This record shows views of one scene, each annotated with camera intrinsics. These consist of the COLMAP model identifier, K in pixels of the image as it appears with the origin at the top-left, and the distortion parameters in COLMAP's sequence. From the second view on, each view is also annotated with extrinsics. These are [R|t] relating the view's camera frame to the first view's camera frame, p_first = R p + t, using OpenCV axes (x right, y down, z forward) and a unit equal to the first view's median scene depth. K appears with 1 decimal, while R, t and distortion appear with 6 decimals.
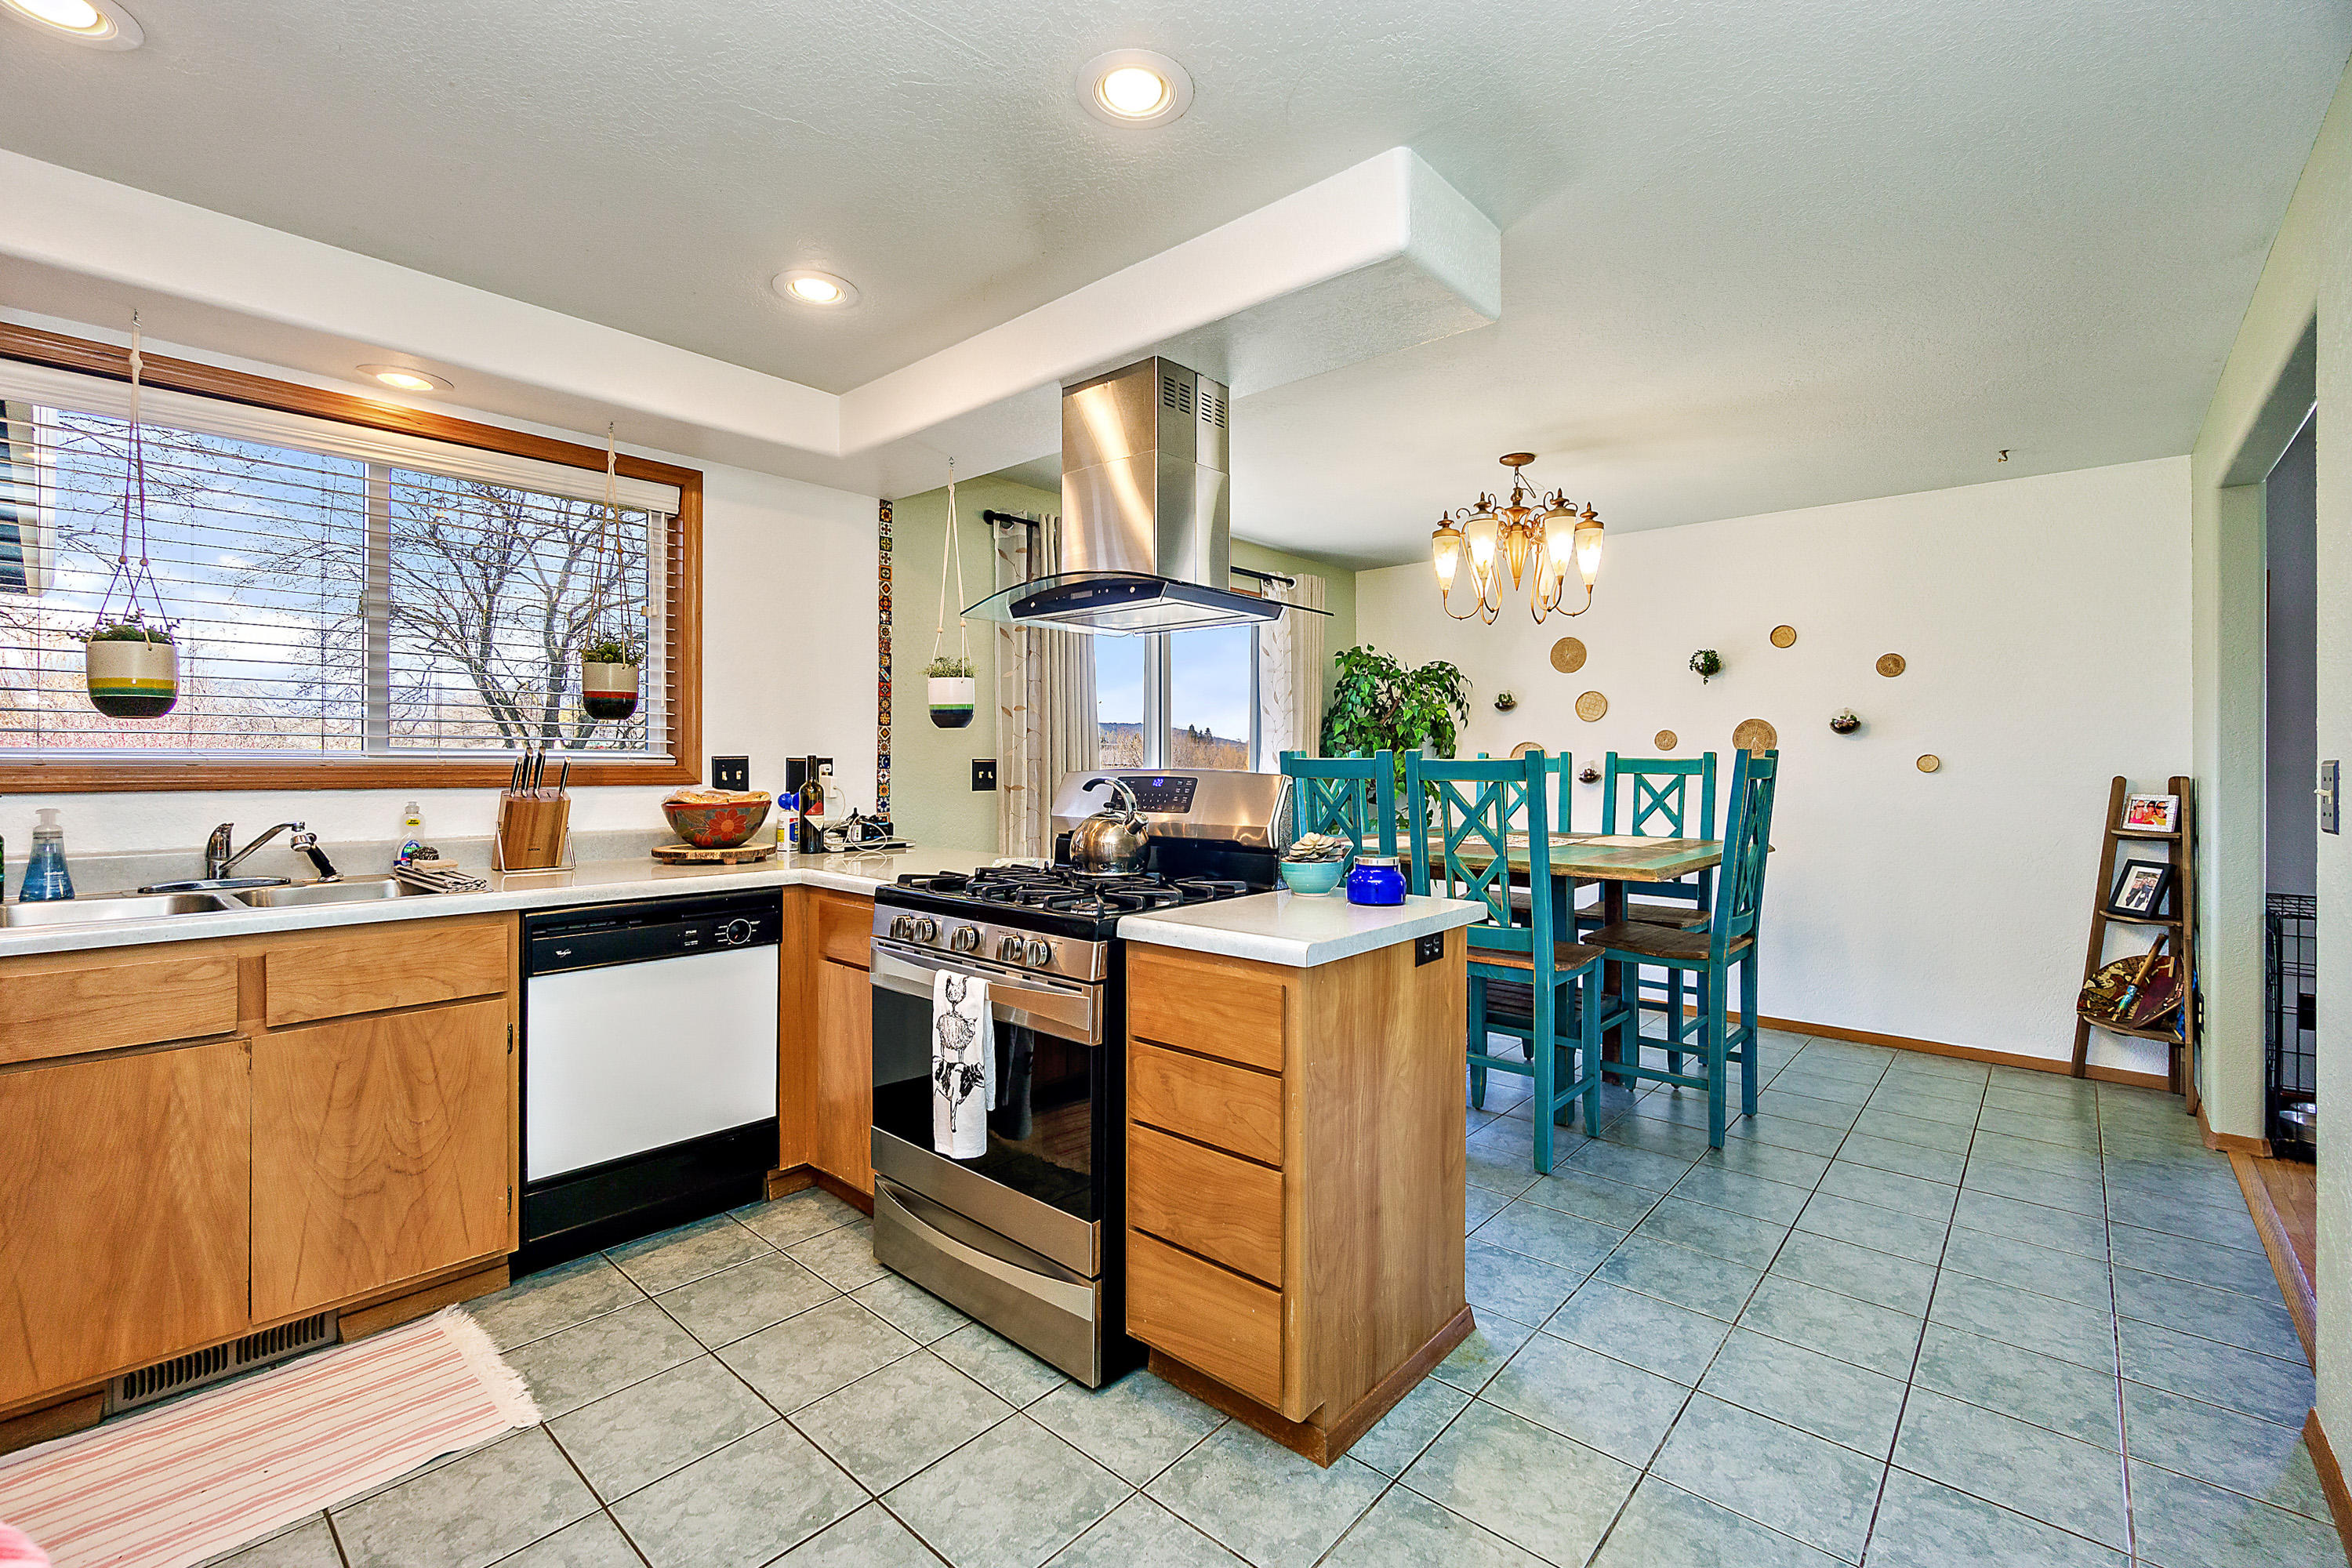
lens RADIAL K [[1024.7, 0, 1169.6], [0, 1024.7, 769.6], [0, 0, 1]] dist [-0.002985, -0.000448]
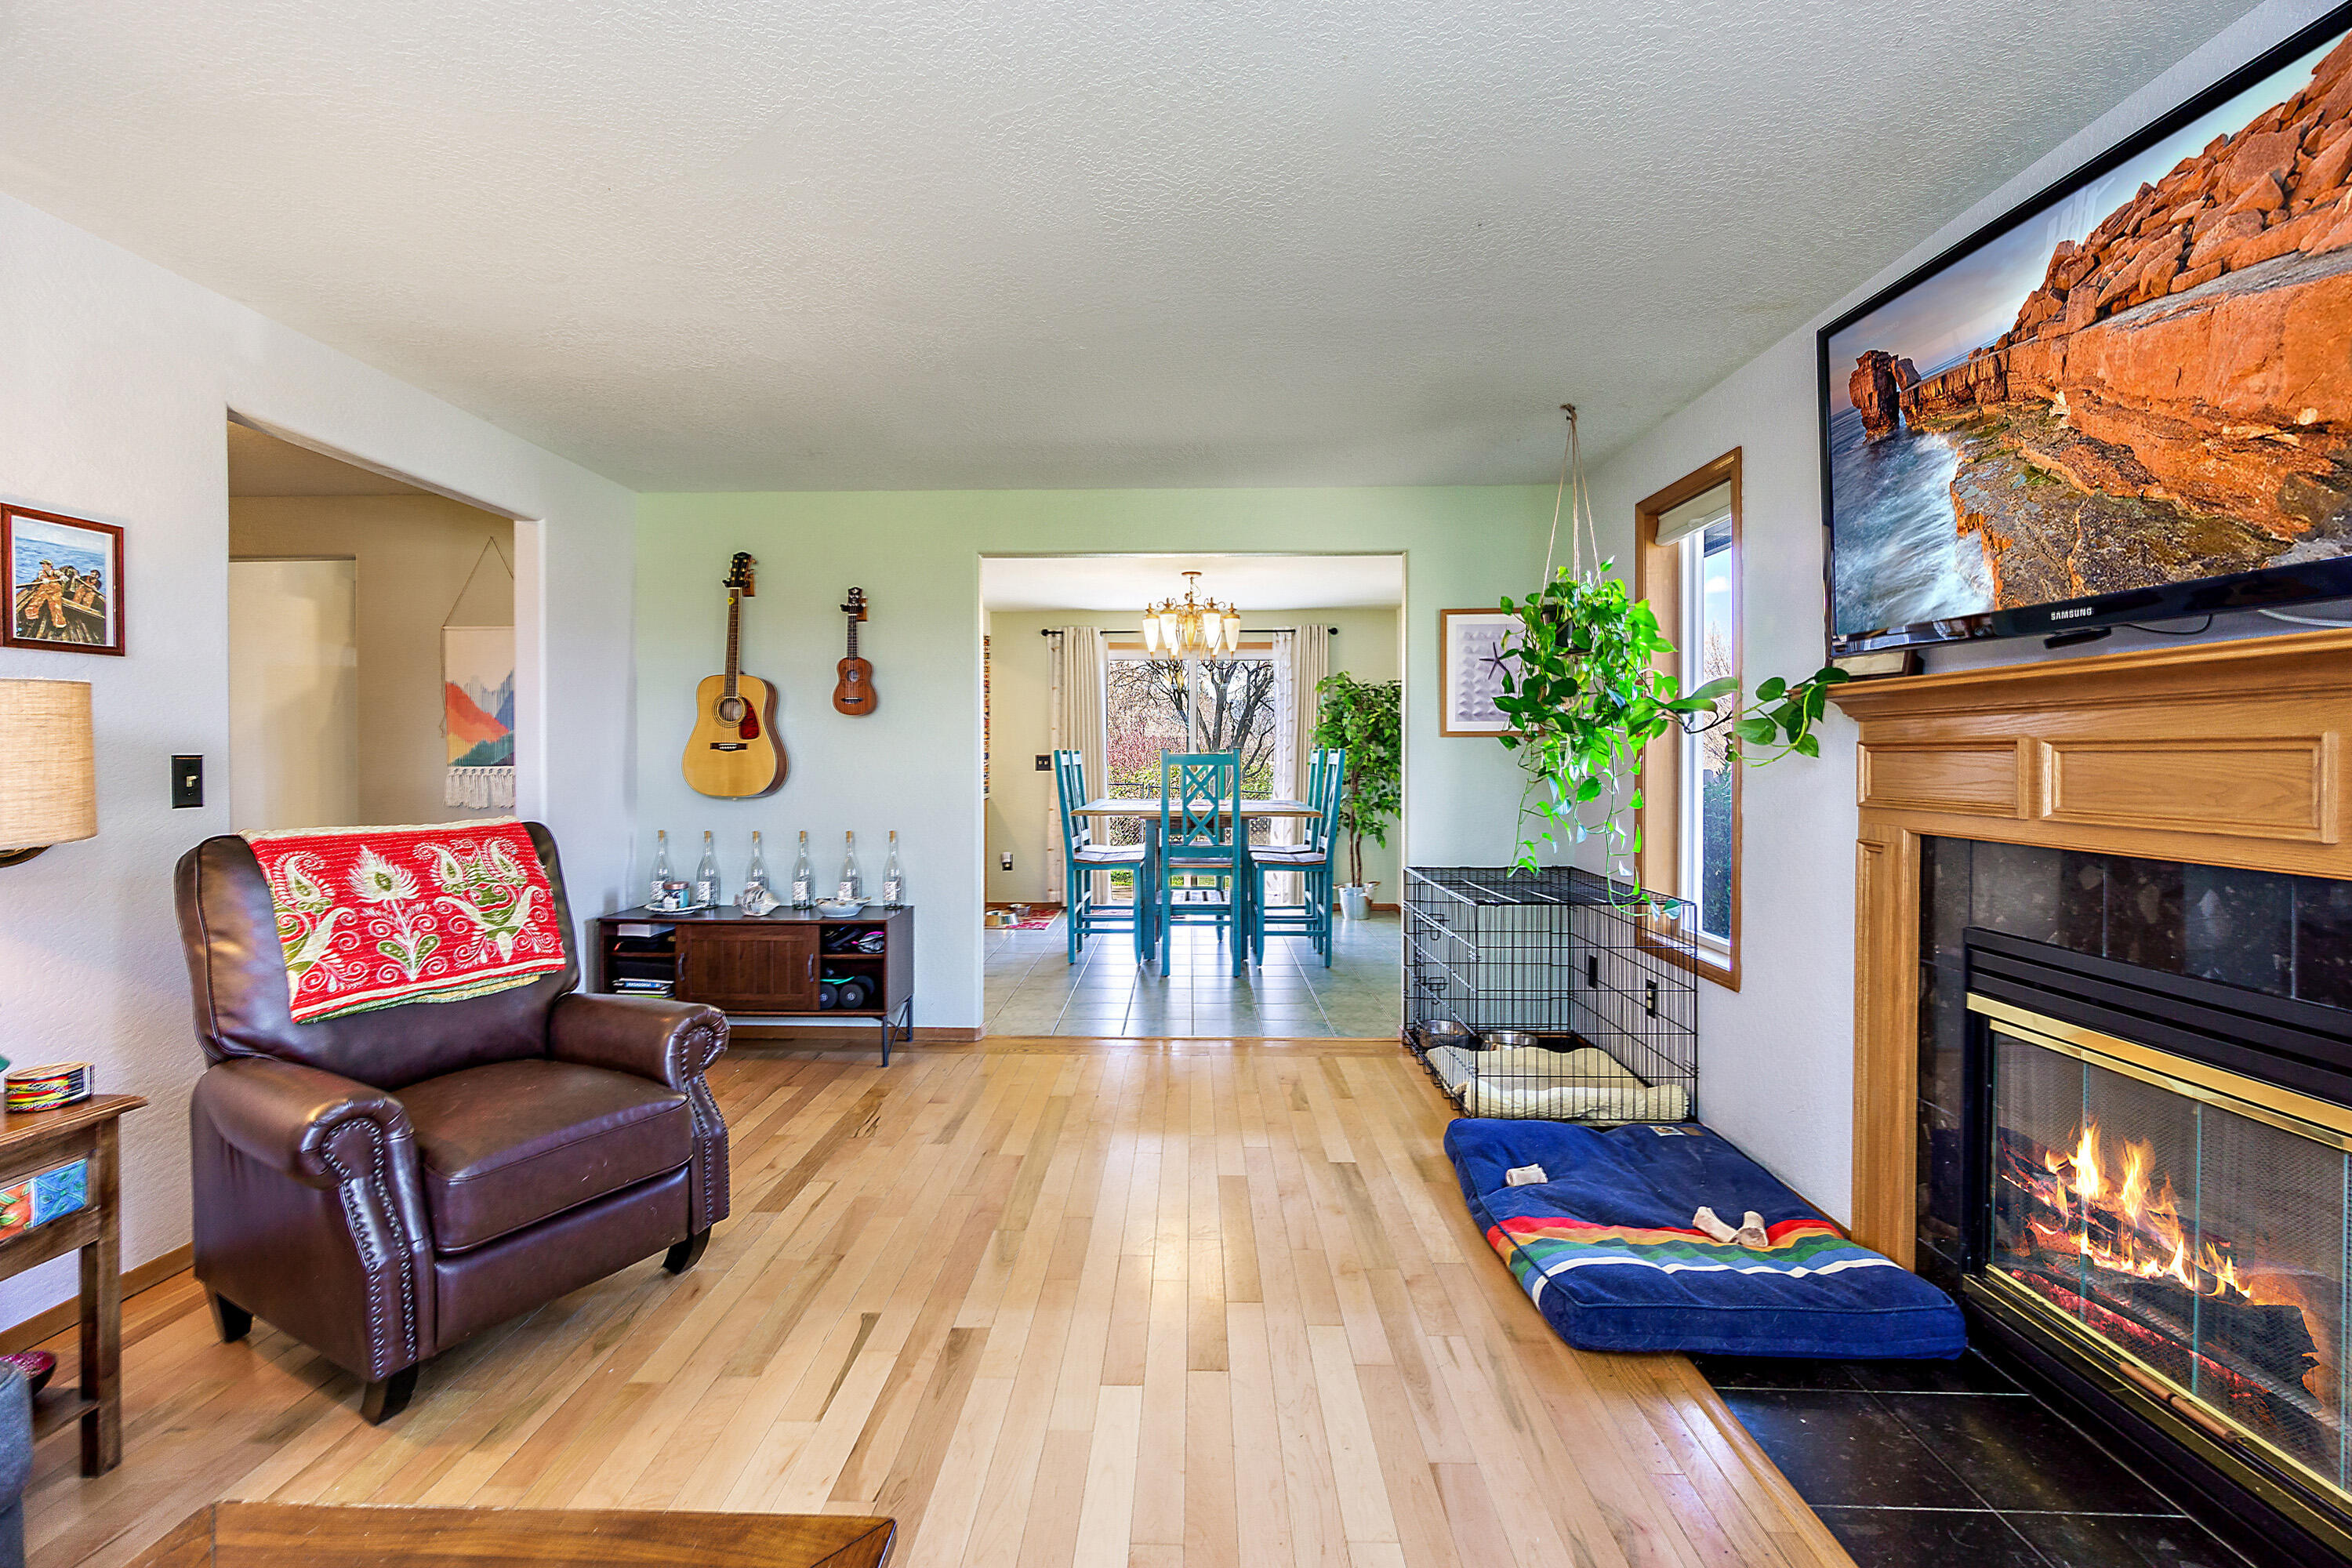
lens RADIAL K [[1024.7, 0, 1169.6], [0, 1024.7, 769.6], [0, 0, 1]] dist [-0.002985, -0.000448]
pose [[0.661636, 0.005701, -0.749804, 1.712160], [-0.010173, 0.999947, -0.001374, 0.008904], [0.749756, 0.008537, 0.661659, -0.099870]]
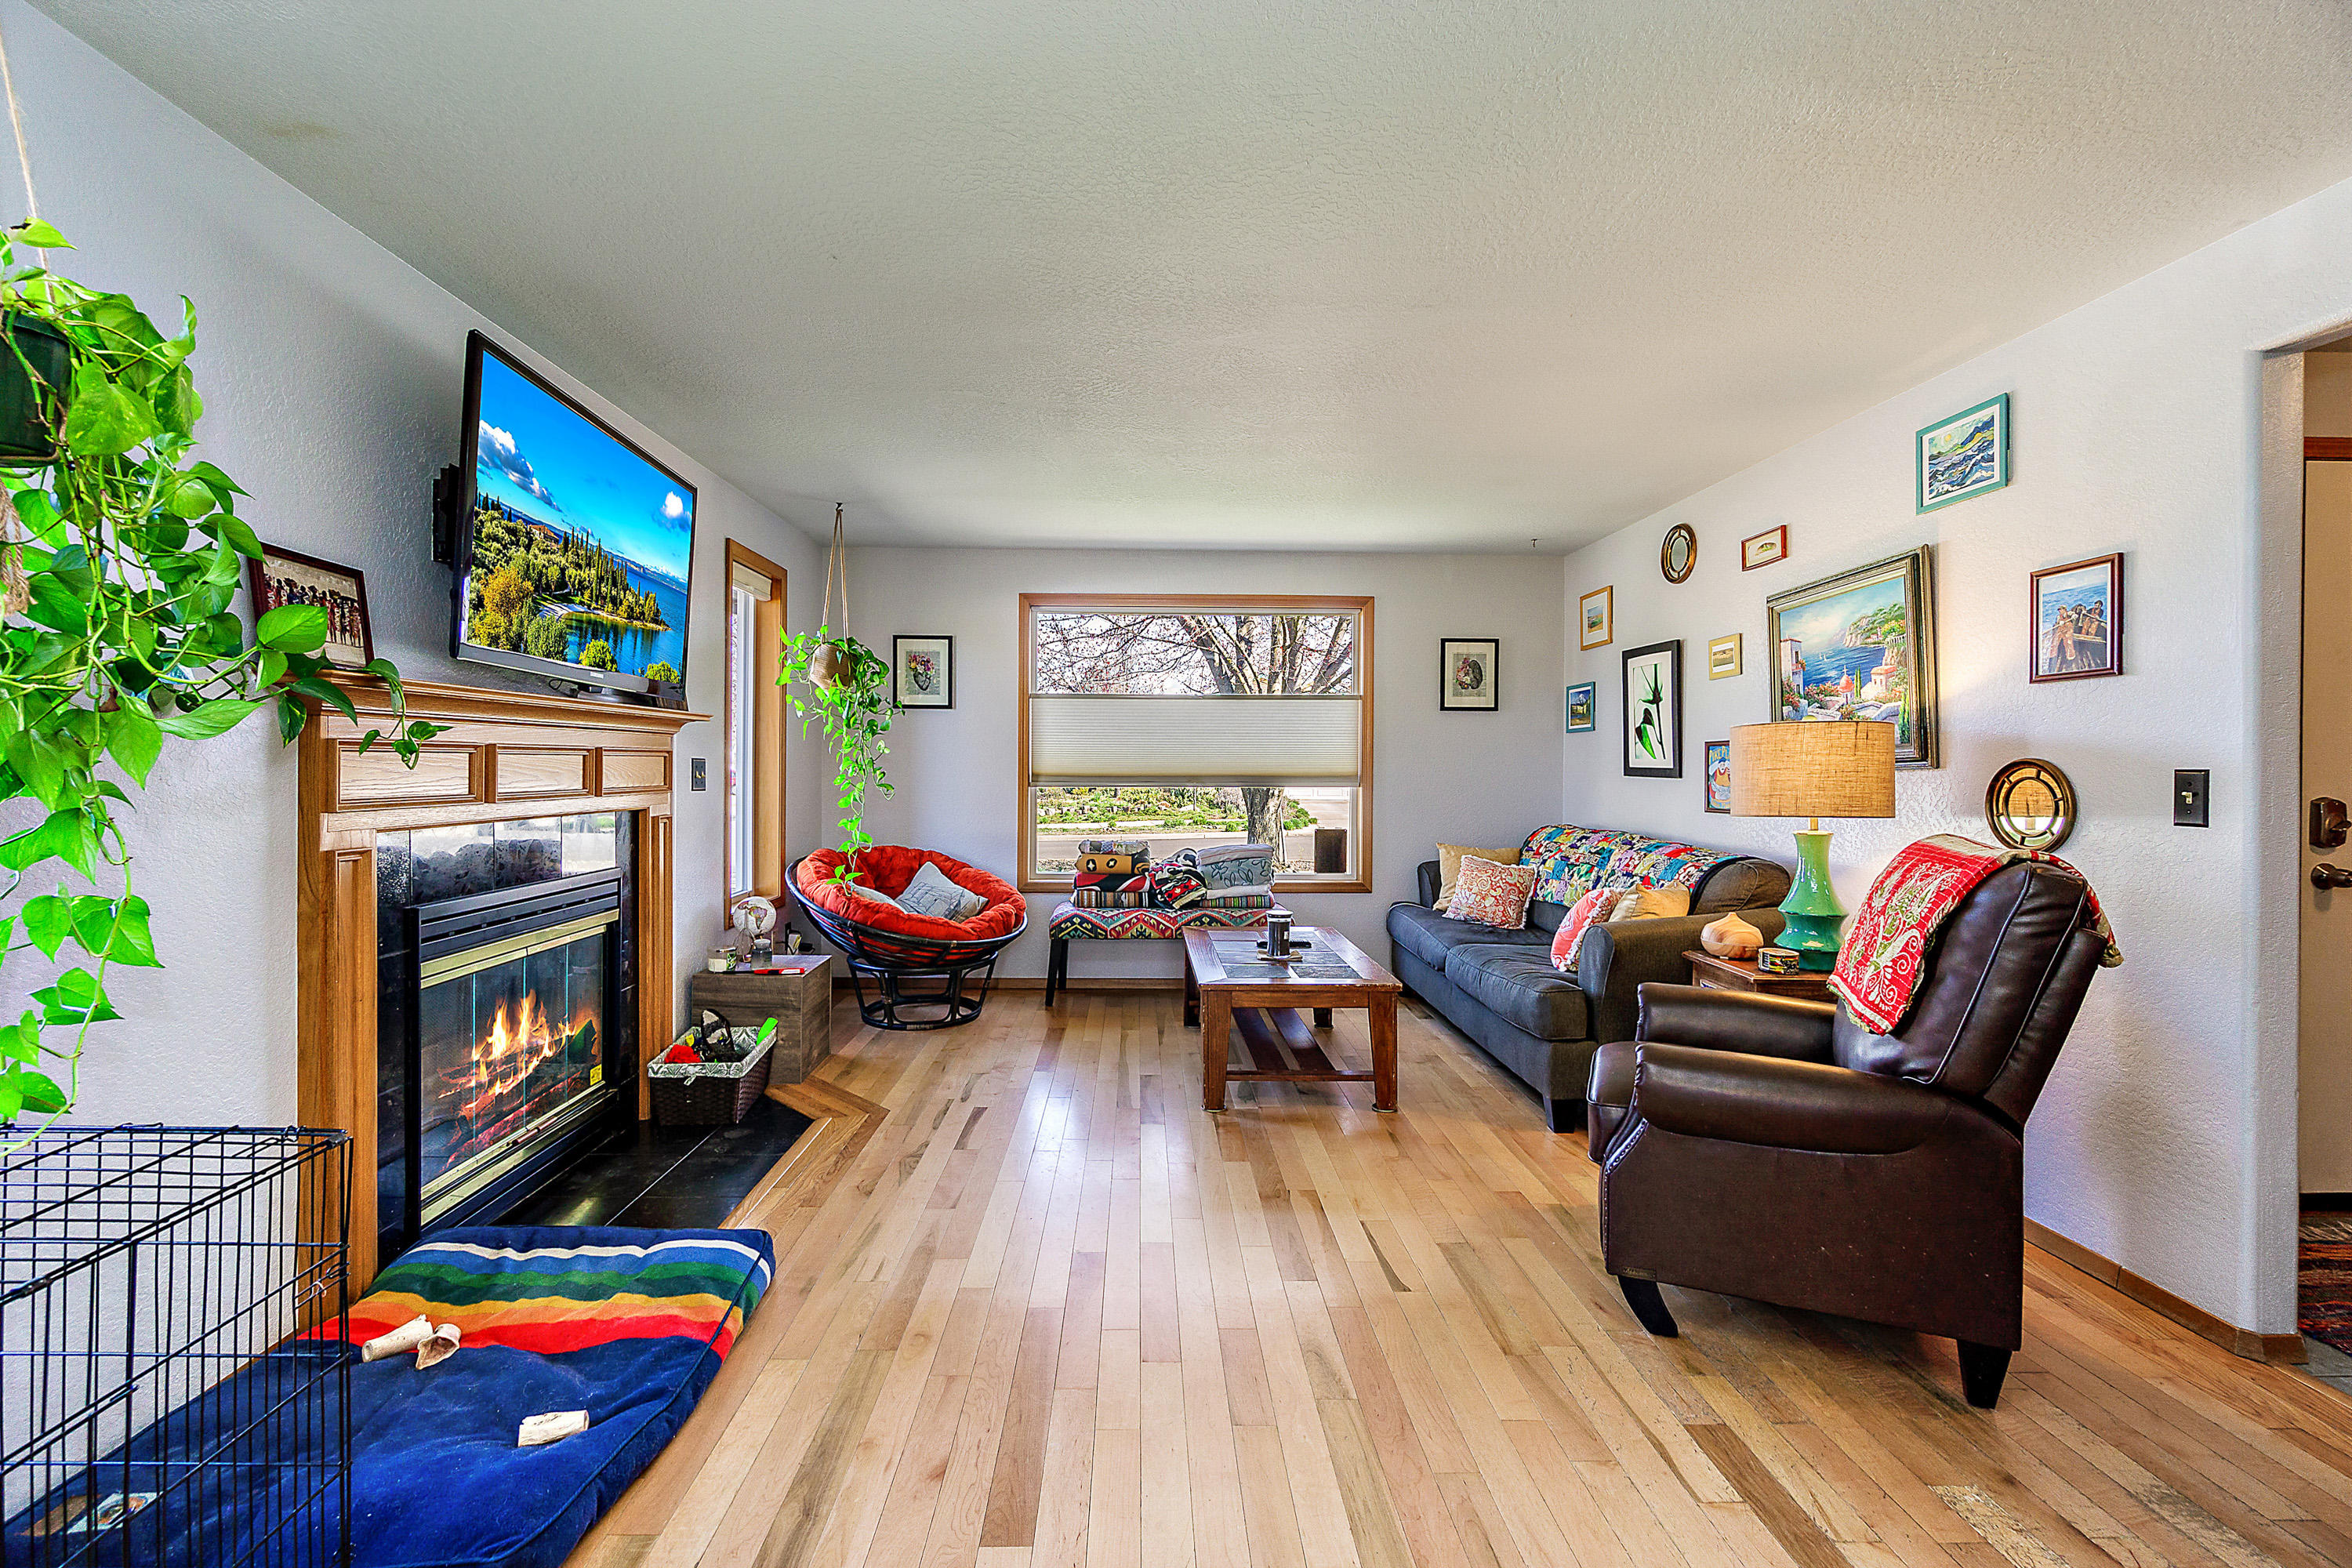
lens RADIAL K [[1024.7, 0, 1169.6], [0, 1024.7, 769.6], [0, 0, 1]] dist [-0.002985, -0.000448]
pose [[-0.689435, -0.006378, 0.724320, 0.719646], [0.000716, 0.999955, 0.009487, -0.000598], [-0.724348, 0.007059, -0.689399, 0.770395]]
